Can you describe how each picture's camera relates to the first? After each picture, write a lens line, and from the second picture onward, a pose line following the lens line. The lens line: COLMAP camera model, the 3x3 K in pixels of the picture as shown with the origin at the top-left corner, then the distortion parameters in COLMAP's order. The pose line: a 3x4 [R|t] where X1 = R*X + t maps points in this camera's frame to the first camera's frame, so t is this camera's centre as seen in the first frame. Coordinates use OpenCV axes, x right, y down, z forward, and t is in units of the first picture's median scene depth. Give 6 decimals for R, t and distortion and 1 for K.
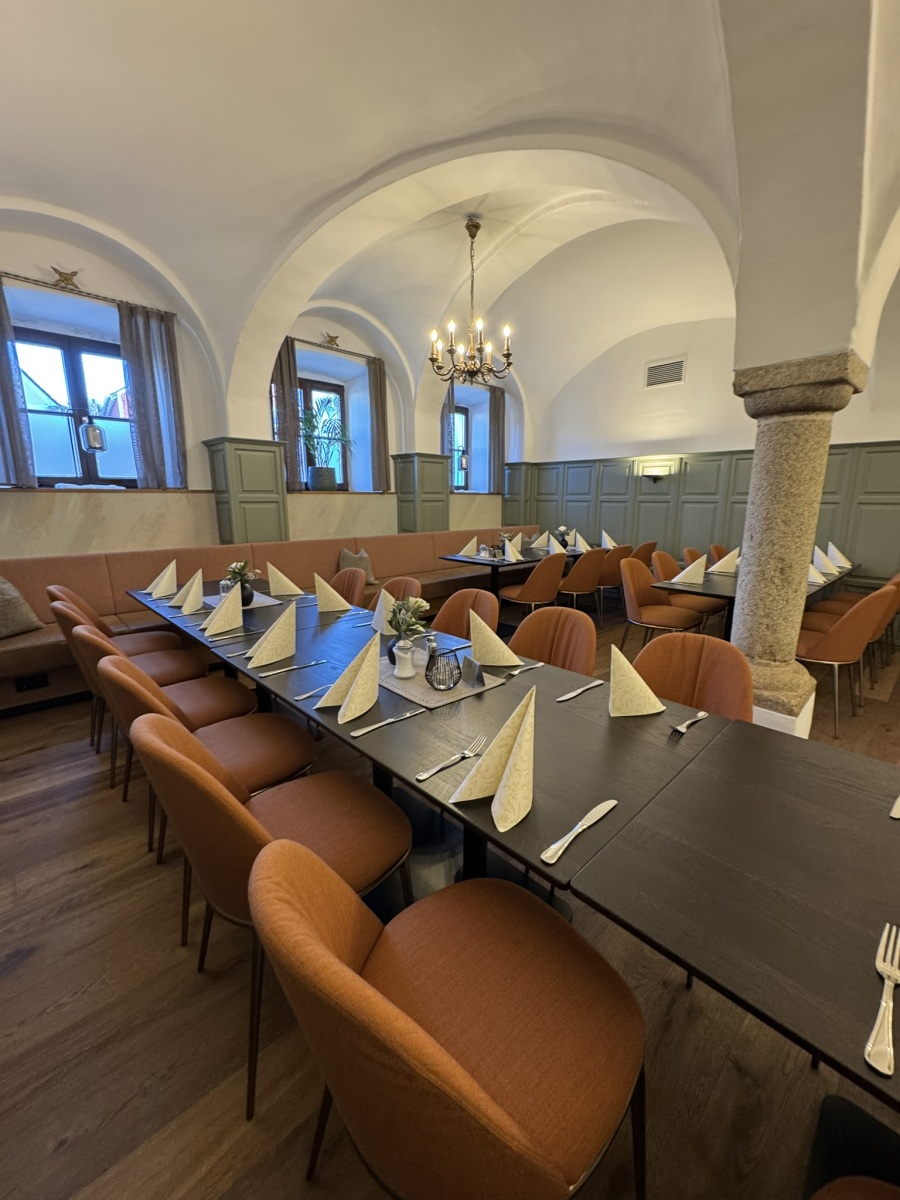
lens RADIAL K [[478.9, 0, 448.3], [0, 478.9, 600.4], [0, 0, 1]] dist [-0.002974, 0.000706]
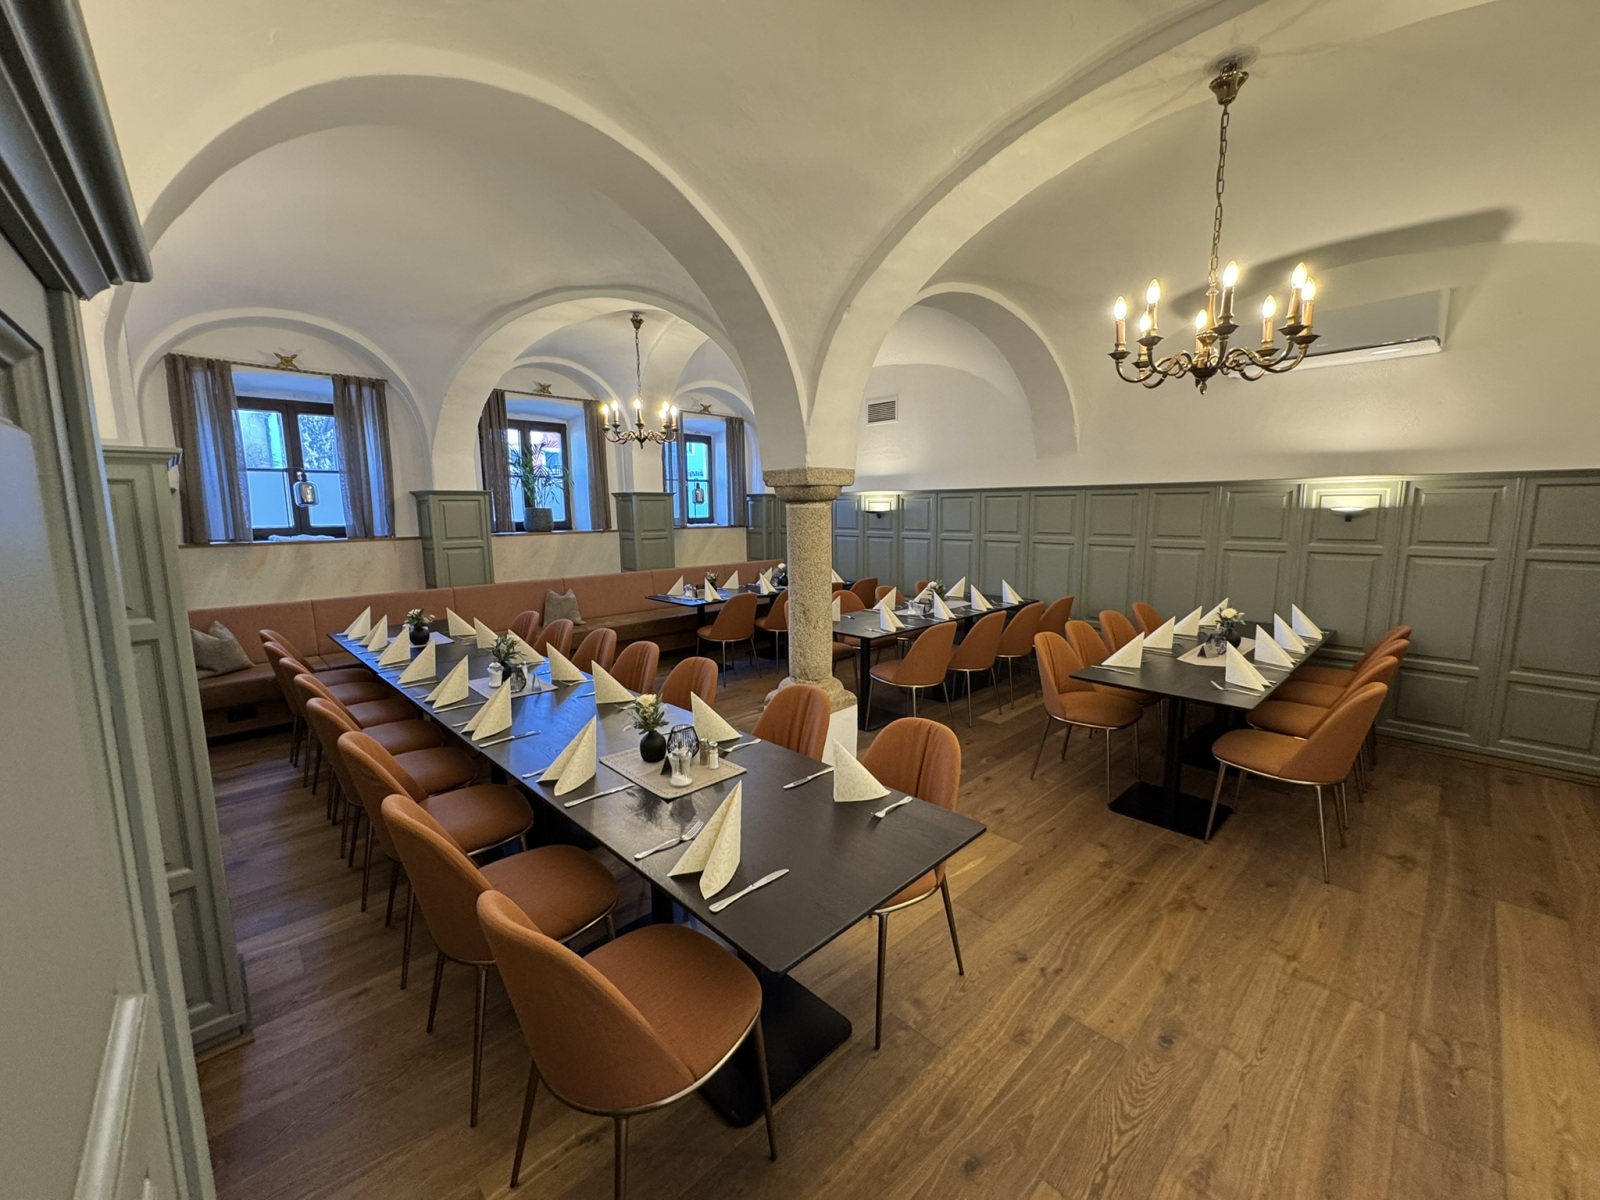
lens RADIAL K [[638.5, 0, 795.3], [0, 638.5, 597.5], [0, 0, 1]] dist [-0.002974, 0.000706]
pose [[0.999860, -0.011317, 0.012336, 0.334202], [0.012148, 0.997510, -0.069477, 0.010416], [-0.011519, 0.069618, 0.997507, -0.423500]]
